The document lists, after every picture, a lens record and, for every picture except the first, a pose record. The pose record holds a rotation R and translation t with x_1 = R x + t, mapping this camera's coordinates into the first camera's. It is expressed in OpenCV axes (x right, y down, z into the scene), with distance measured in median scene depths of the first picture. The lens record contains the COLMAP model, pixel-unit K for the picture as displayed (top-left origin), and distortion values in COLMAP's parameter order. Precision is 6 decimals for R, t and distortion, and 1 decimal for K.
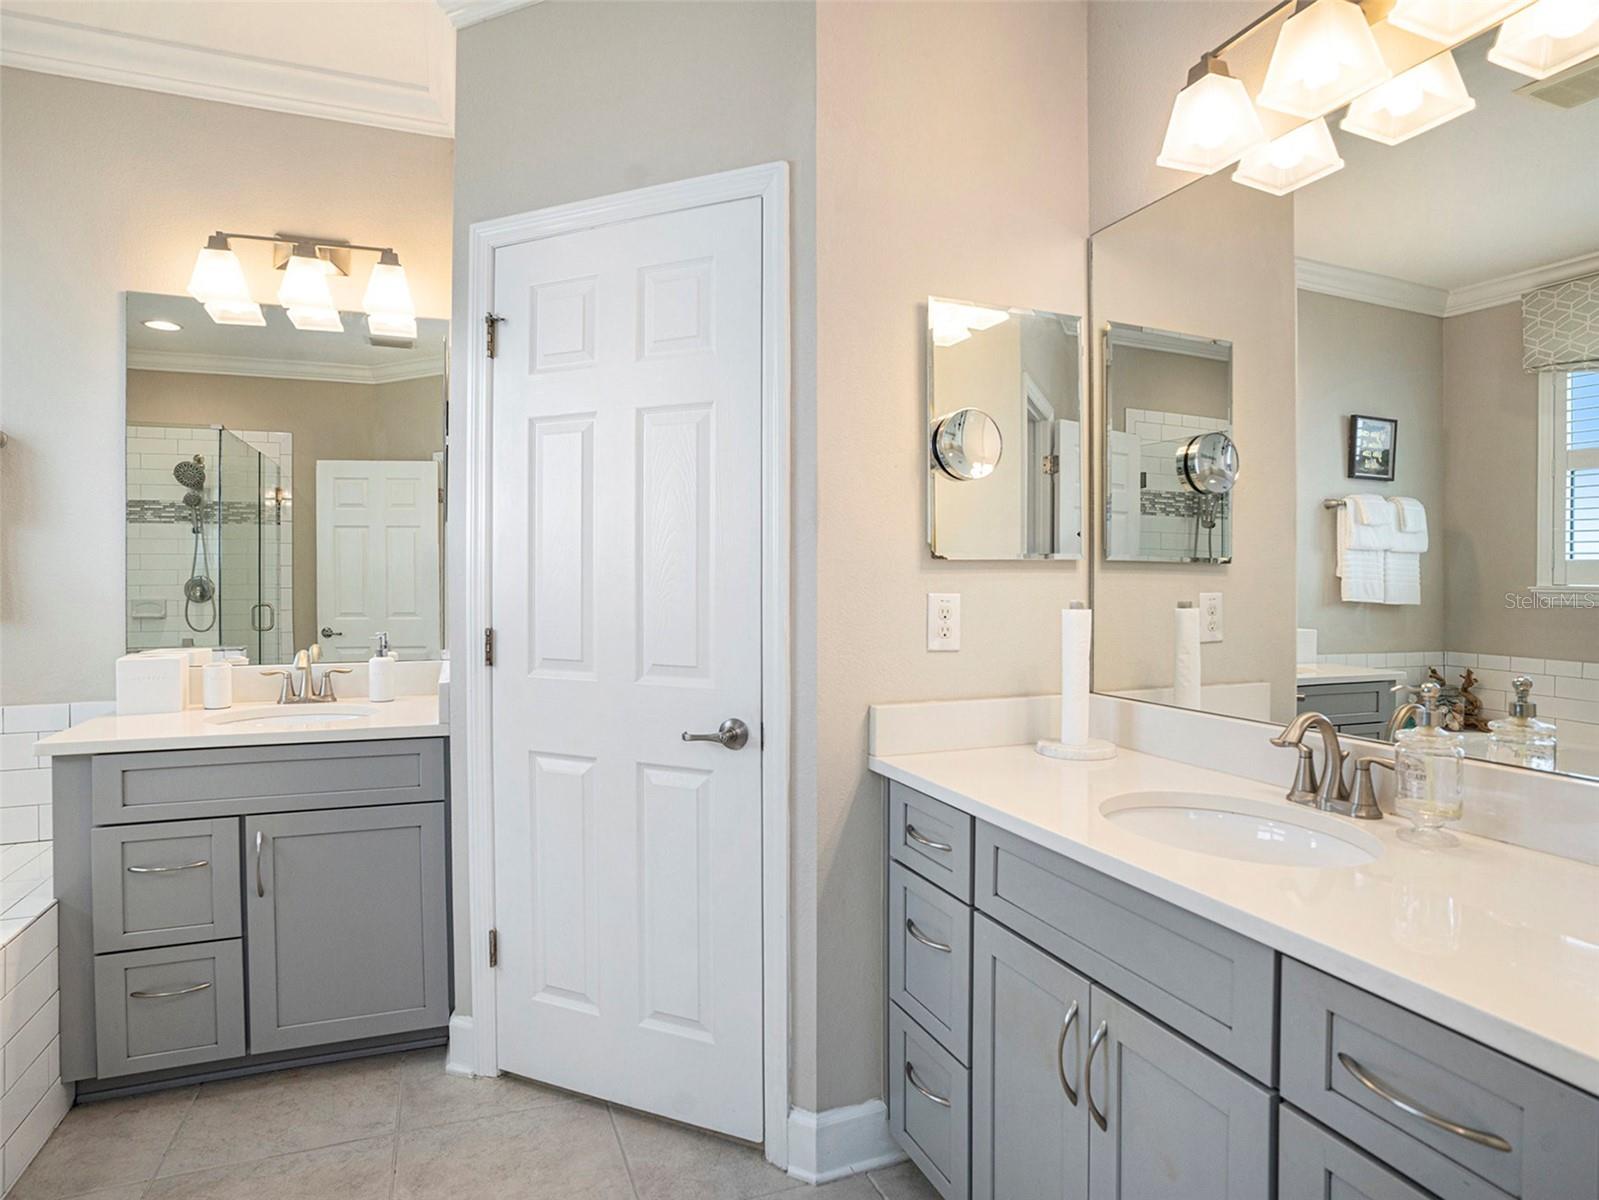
lens RADIAL K [[879.4, 0, 784.5], [0, 879.4, 588.5], [0, 0, 1]] dist [-0.065503, 0.029340]
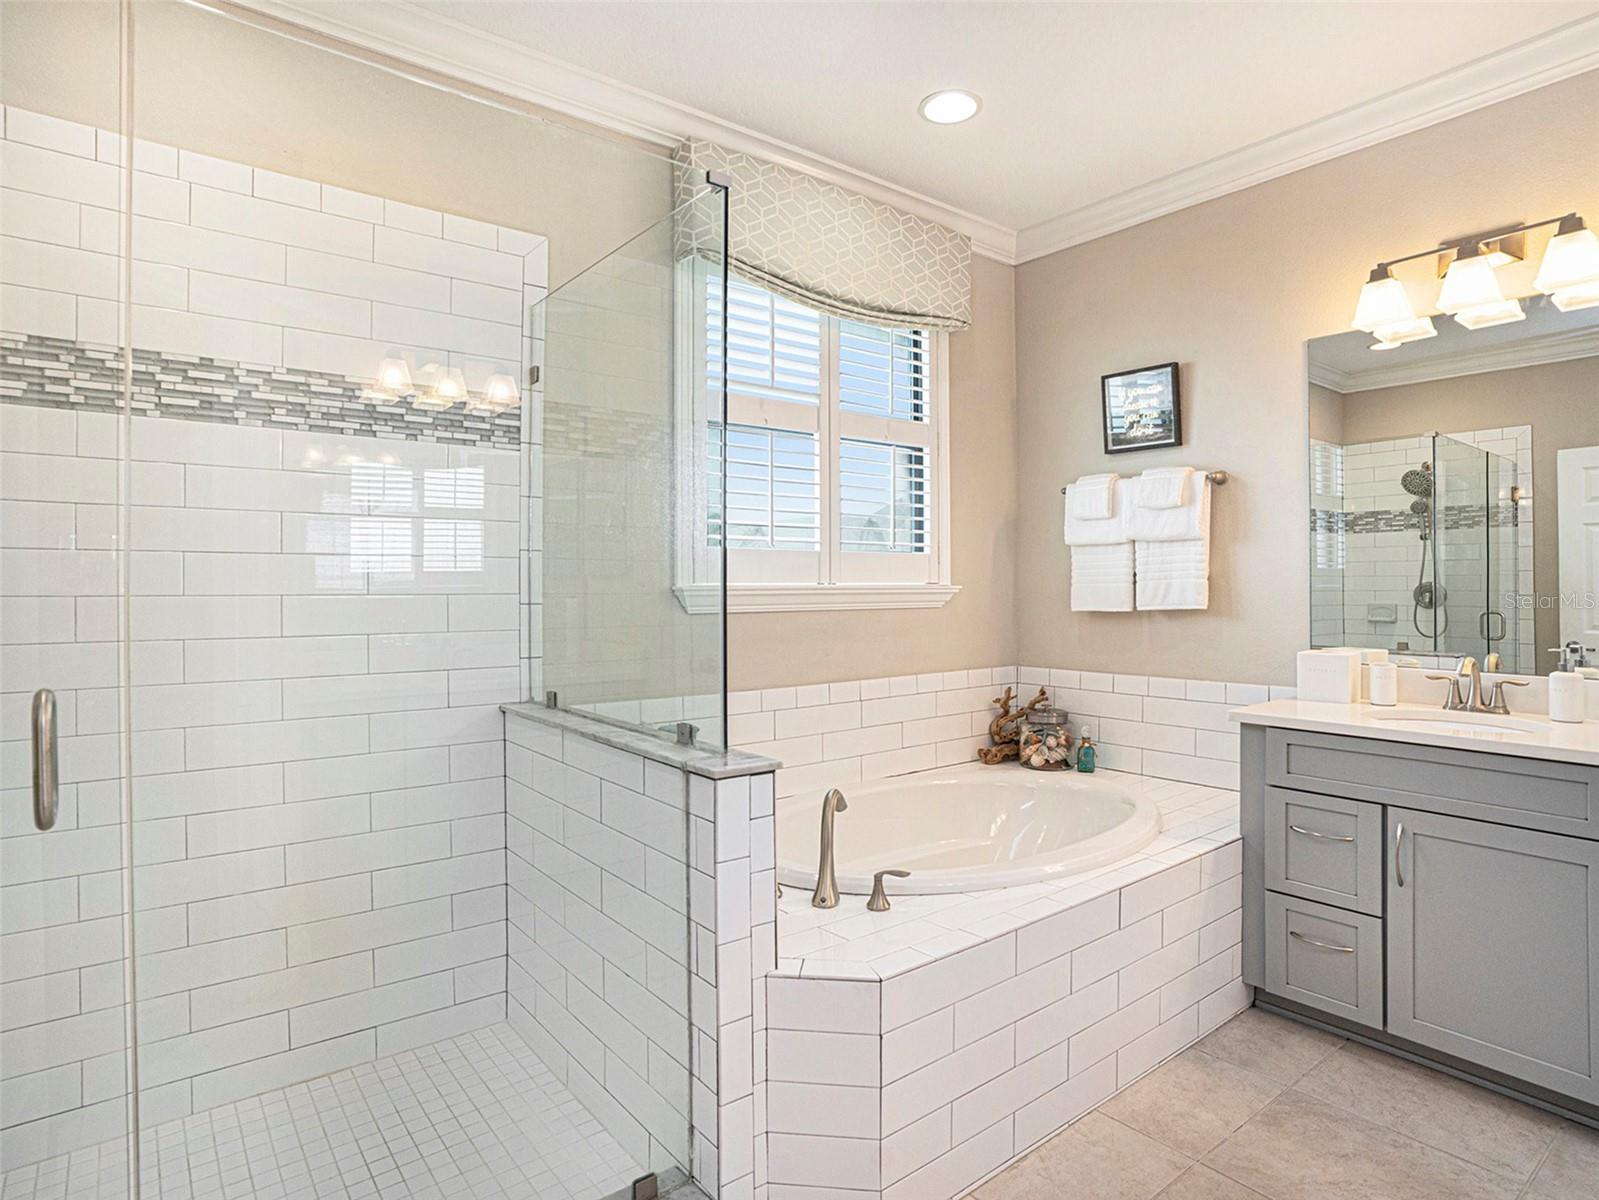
lens RADIAL K [[879.4, 0, 784.5], [0, 879.4, 588.5], [0, 0, 1]] dist [-0.065503, 0.029340]
pose [[0.286778, 0.004124, -0.957988, 0.149222], [-0.010877, 0.999940, 0.001049, 0.000395], [0.957935, 0.010119, 0.286806, -0.027026]]
